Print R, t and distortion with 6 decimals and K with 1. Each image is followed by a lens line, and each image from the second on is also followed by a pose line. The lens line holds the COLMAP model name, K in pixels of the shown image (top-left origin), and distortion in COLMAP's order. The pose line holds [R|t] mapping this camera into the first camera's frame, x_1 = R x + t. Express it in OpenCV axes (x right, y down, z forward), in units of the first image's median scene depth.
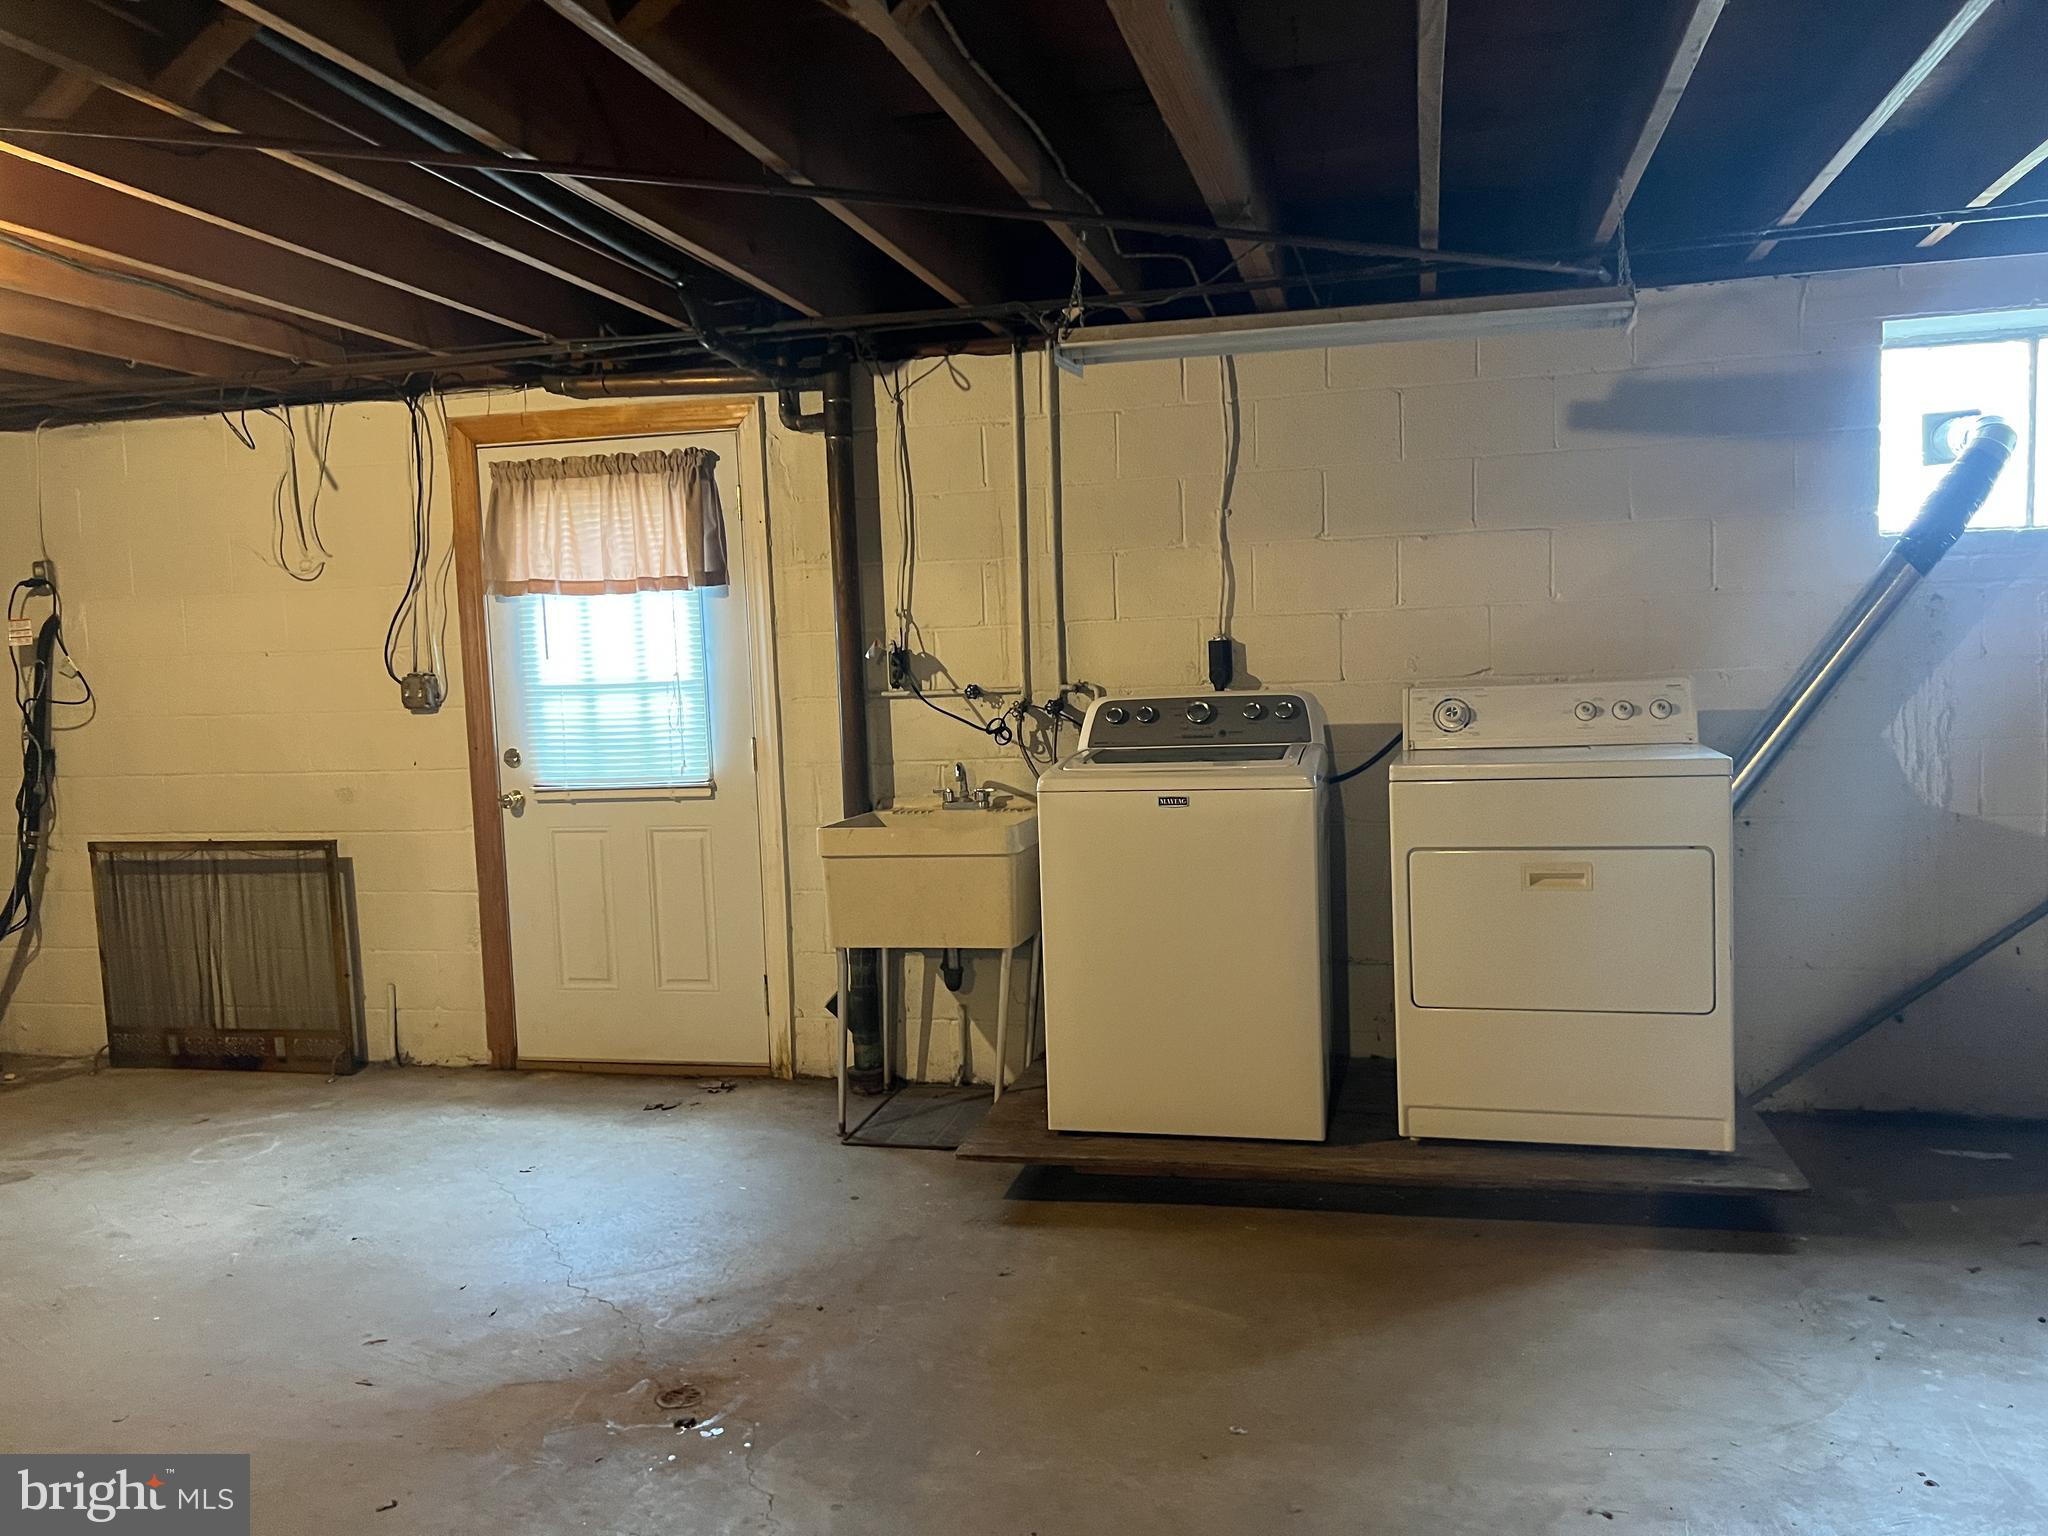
lens RADIAL K [[1548.5, 0, 1038.2], [0, 1548.5, 769.3], [0, 0, 1]] dist [0.042192, -0.057067]
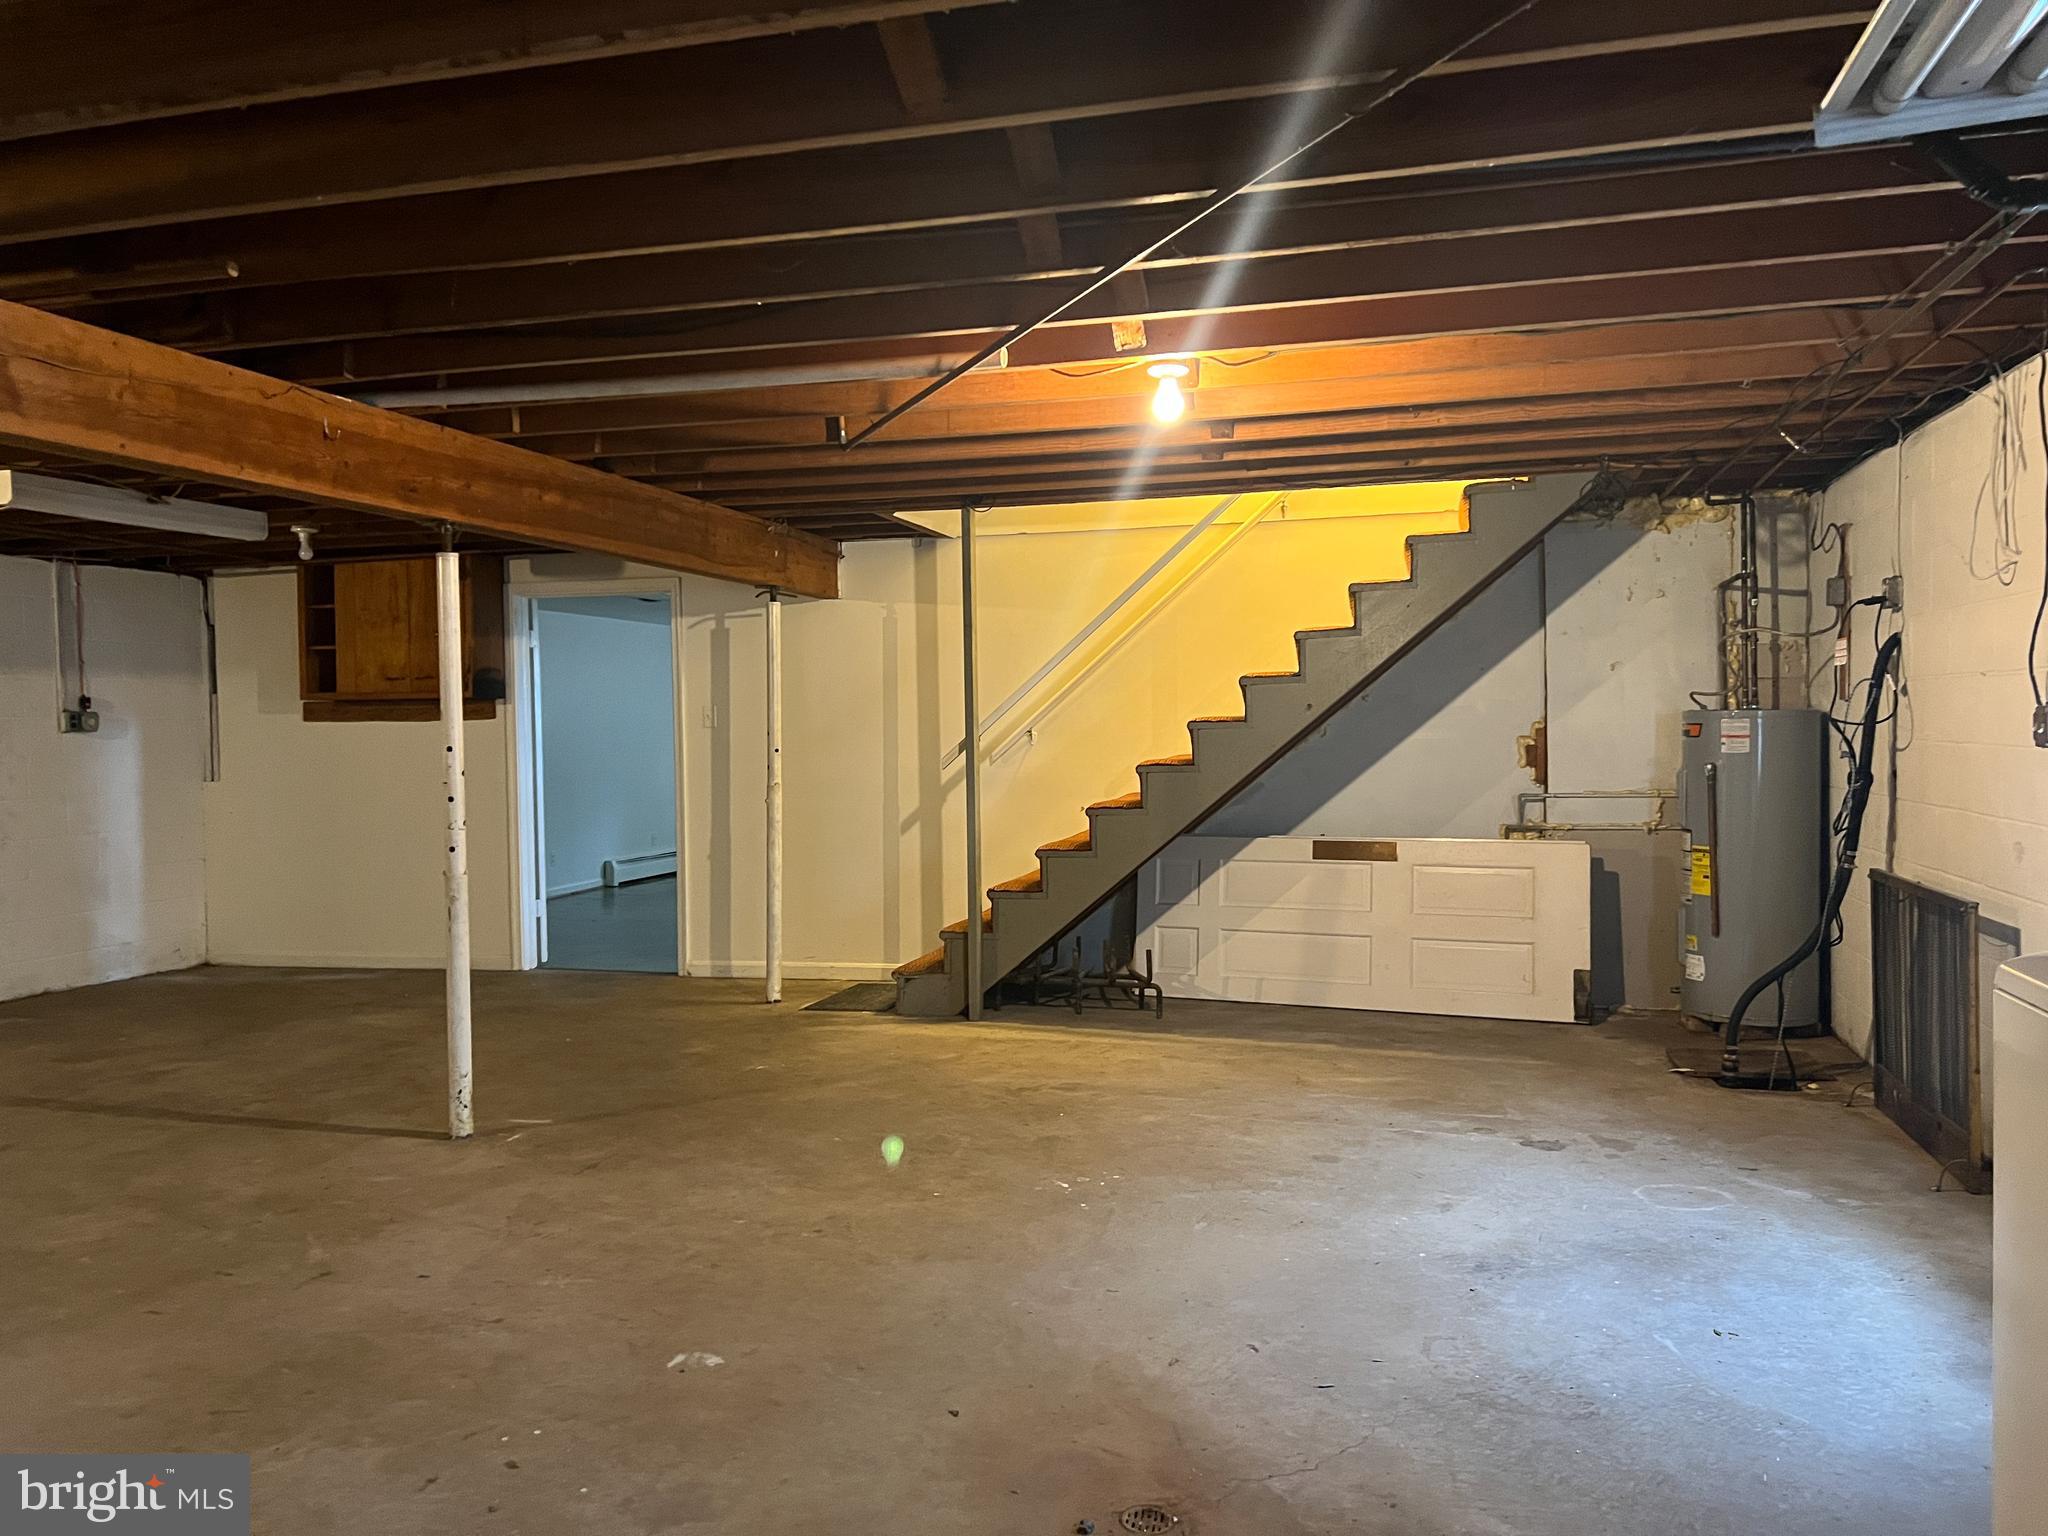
lens RADIAL K [[1534.1, 0, 1046.4], [0, 1534.1, 771.0], [0, 0, 1]] dist [0.049430, -0.078891]
pose [[-0.004360, 0.068221, -0.997661, 0.413428], [-0.061913, 0.995738, 0.068360, -0.057309], [0.998072, 0.062067, -0.000118, 0.596511]]
